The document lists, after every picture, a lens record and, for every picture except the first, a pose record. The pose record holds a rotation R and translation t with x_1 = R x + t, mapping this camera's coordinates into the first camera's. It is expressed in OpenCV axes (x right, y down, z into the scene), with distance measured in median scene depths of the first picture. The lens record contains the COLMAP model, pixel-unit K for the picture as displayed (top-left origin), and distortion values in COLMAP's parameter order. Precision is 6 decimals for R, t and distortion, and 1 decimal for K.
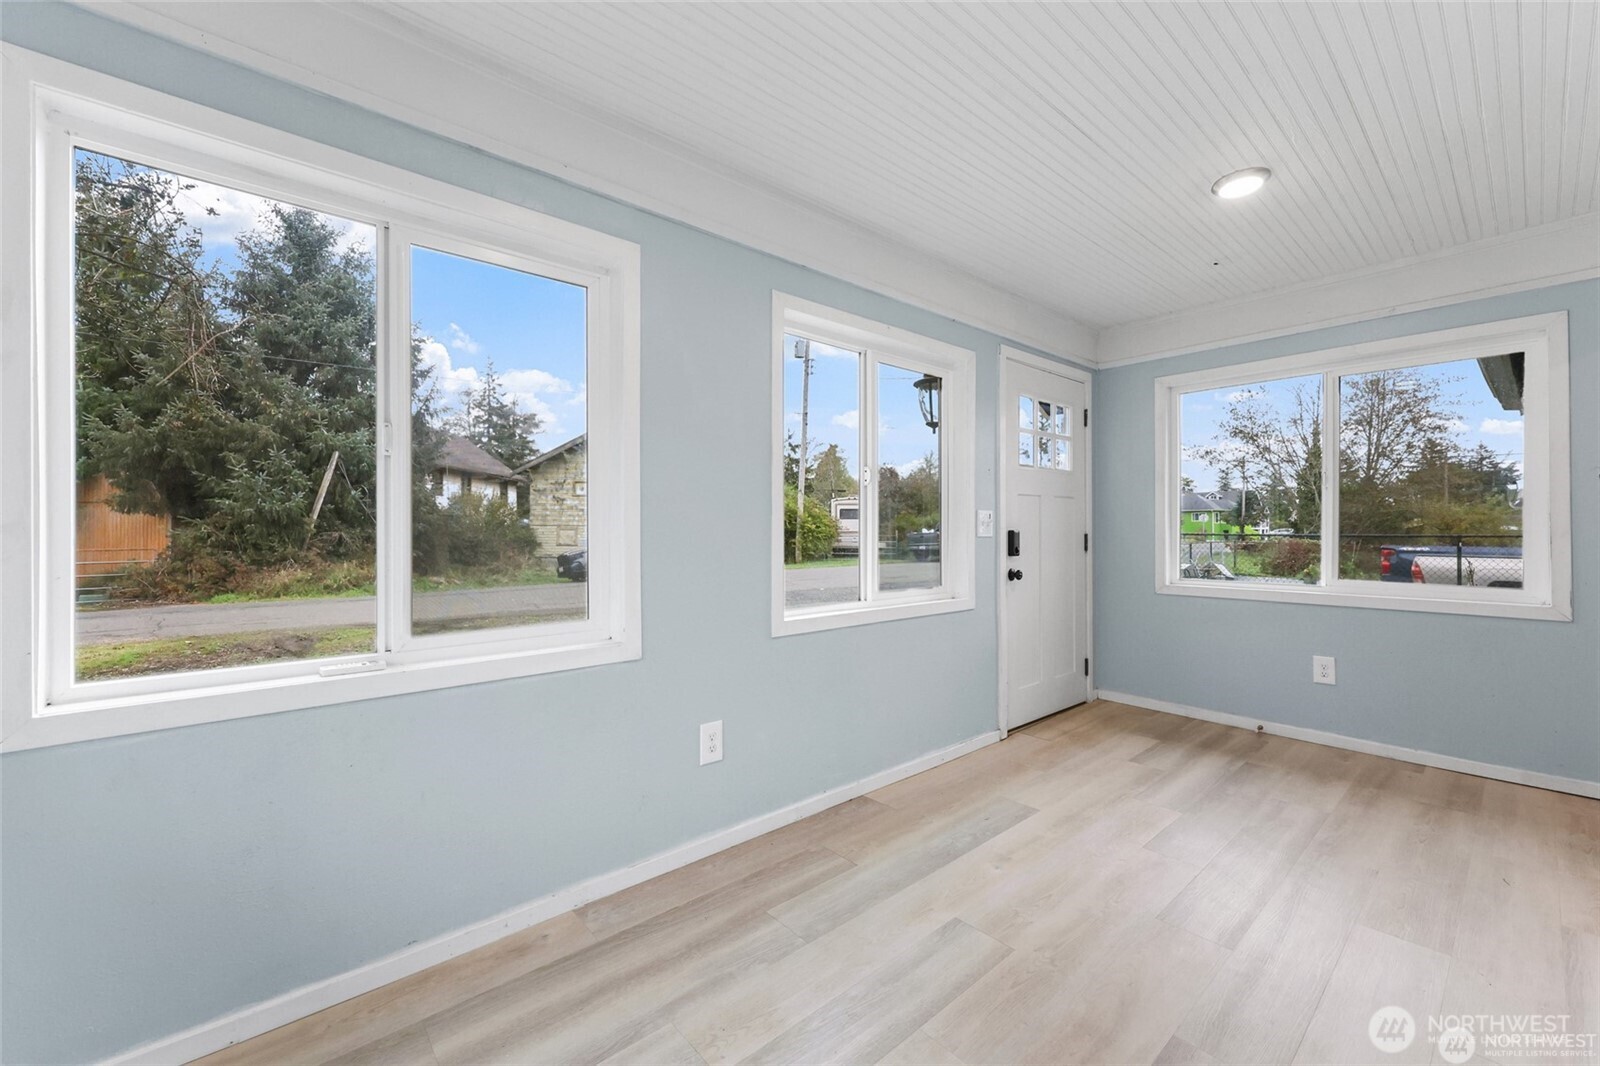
lens RADIAL K [[650.5, 0, 802.7], [0, 650.5, 531.3], [0, 0, 1]] dist [0.000341, -0.000026]
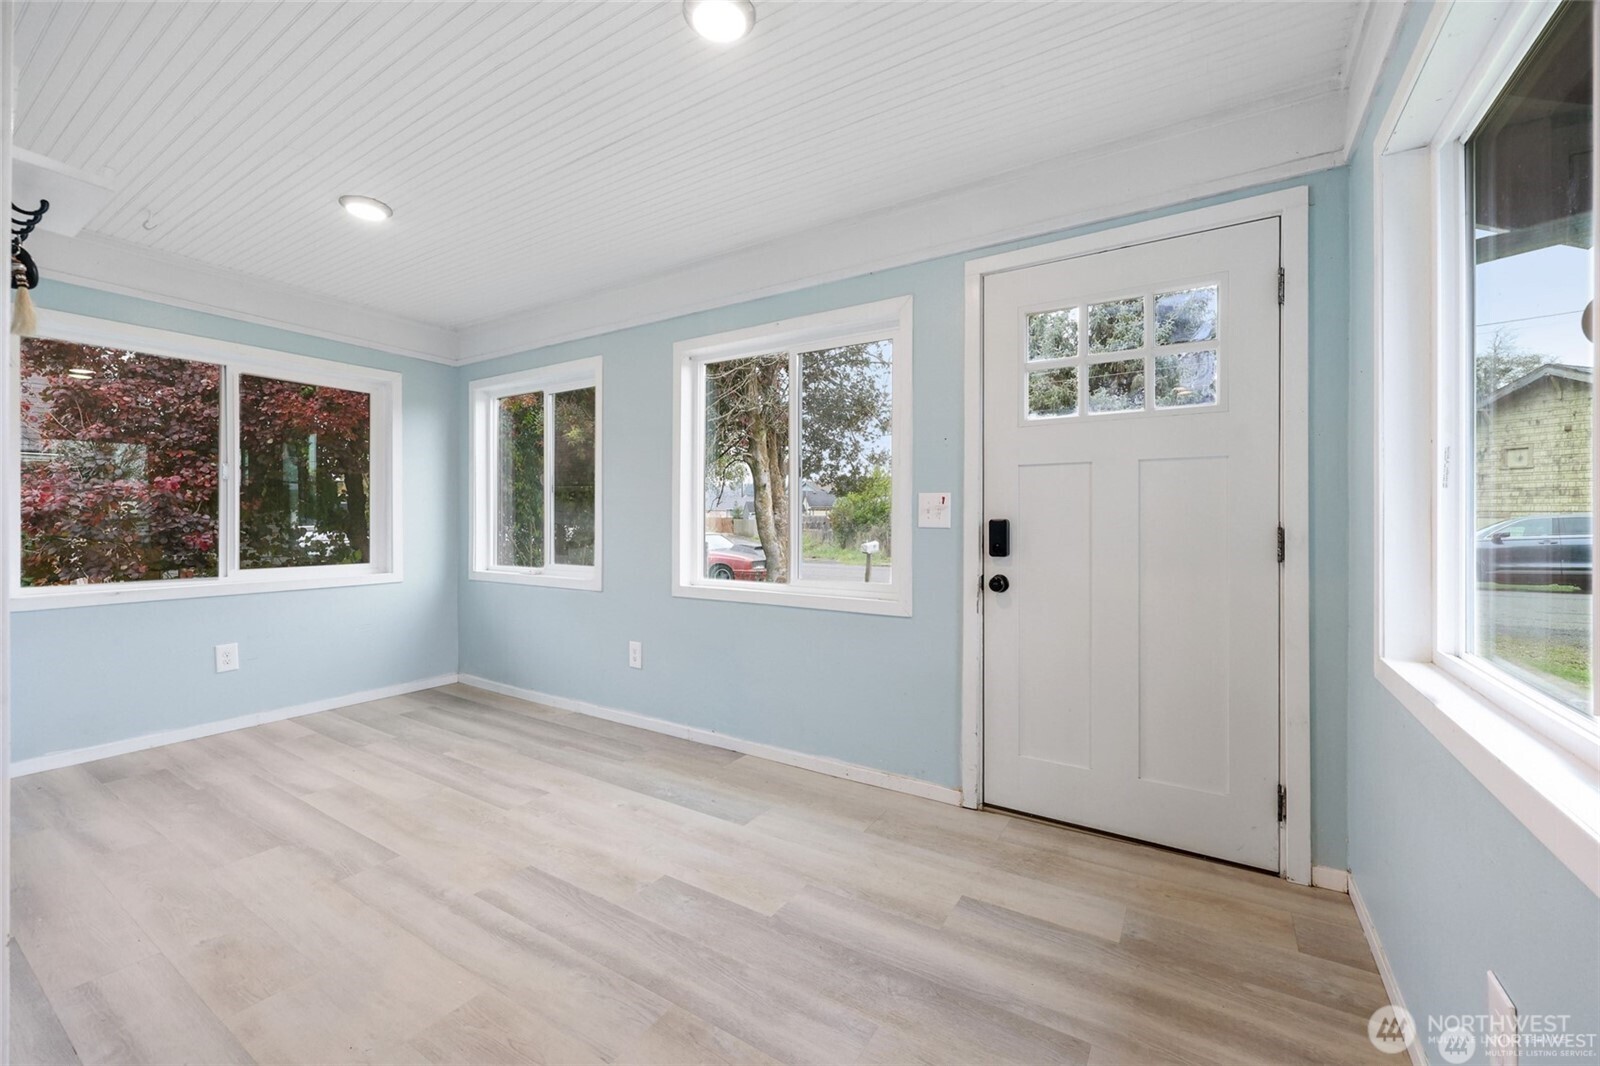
lens RADIAL K [[650.5, 0, 799.3], [0, 650.5, 521.1], [0, 0, 1]] dist [0.000341, -0.000026]
pose [[0.270784, 0.006759, -0.962616, 1.258865], [-0.003431, 0.999976, 0.006056, -0.003493], [0.962634, 0.001663, 0.270801, 0.826206]]
